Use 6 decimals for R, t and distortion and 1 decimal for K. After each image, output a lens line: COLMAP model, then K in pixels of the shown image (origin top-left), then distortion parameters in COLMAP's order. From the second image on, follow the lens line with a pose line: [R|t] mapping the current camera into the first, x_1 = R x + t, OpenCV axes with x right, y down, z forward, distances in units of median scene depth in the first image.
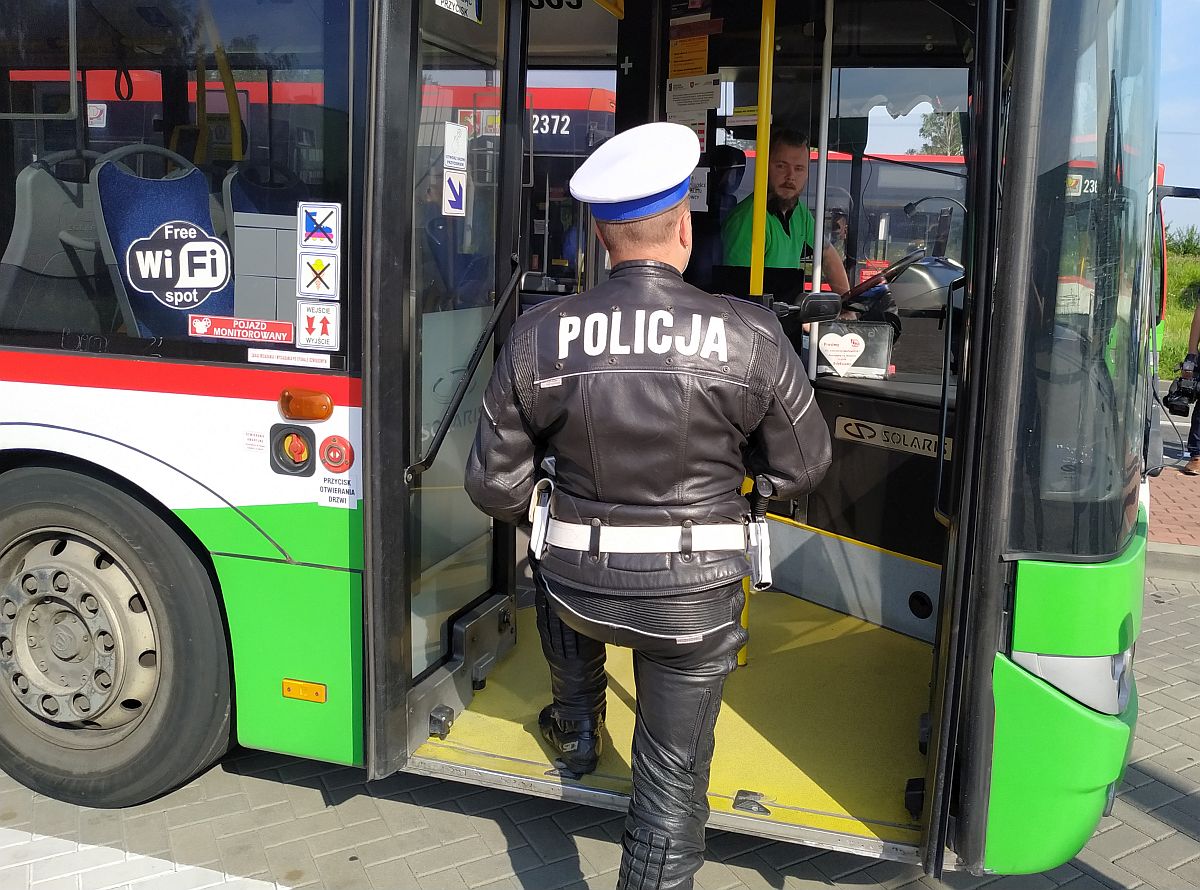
lens RADIAL K [[922.6, 0, 601.2], [0, 922.6, 355.4], [0, 0, 1]] dist [-0.042703, 0.033437]
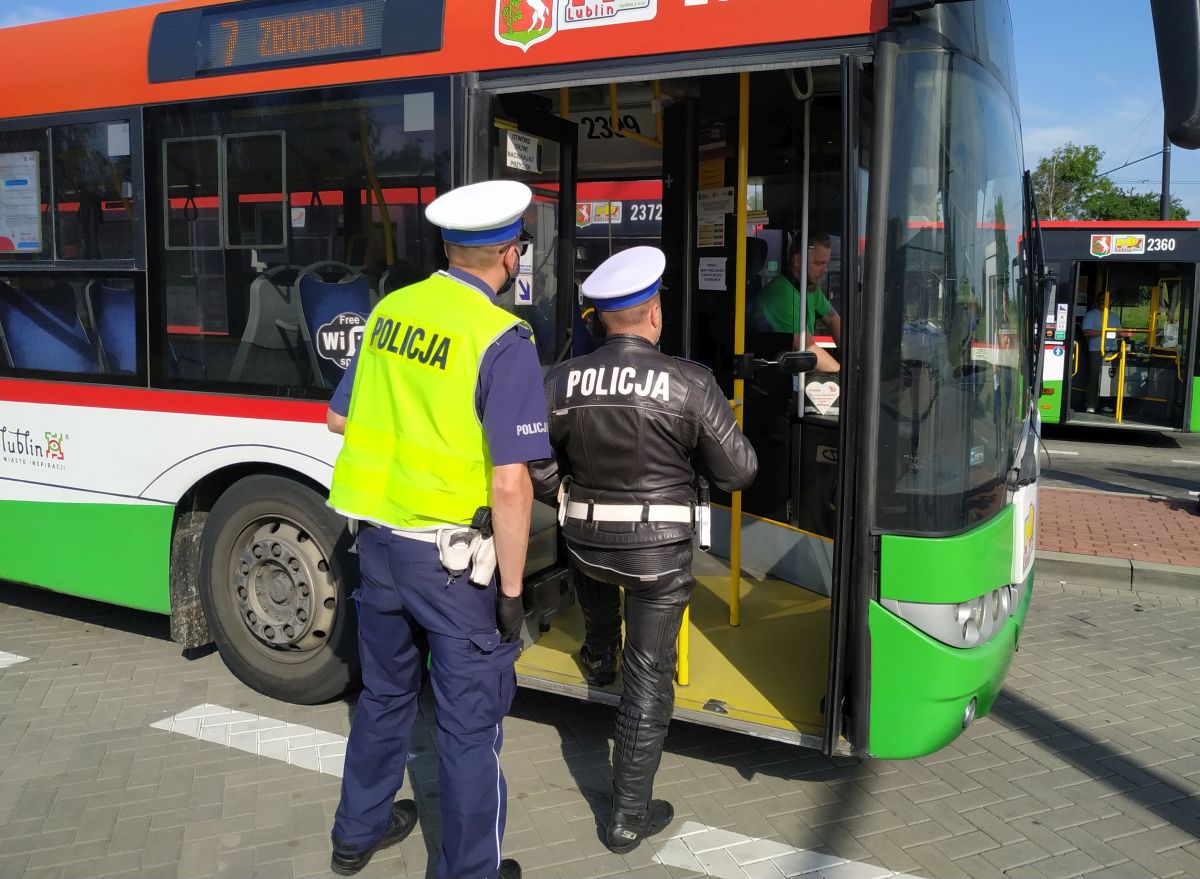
lens RADIAL K [[938.0, 0, 600.6], [0, 938.0, 396.0], [0, 0, 1]] dist [-0.011621, -0.004503]
pose [[0.981942, -0.006620, -0.189068, 0.252058], [0.003623, 0.999862, -0.016196, 0.020760], [0.189149, 0.015219, 0.981830, -0.466189]]
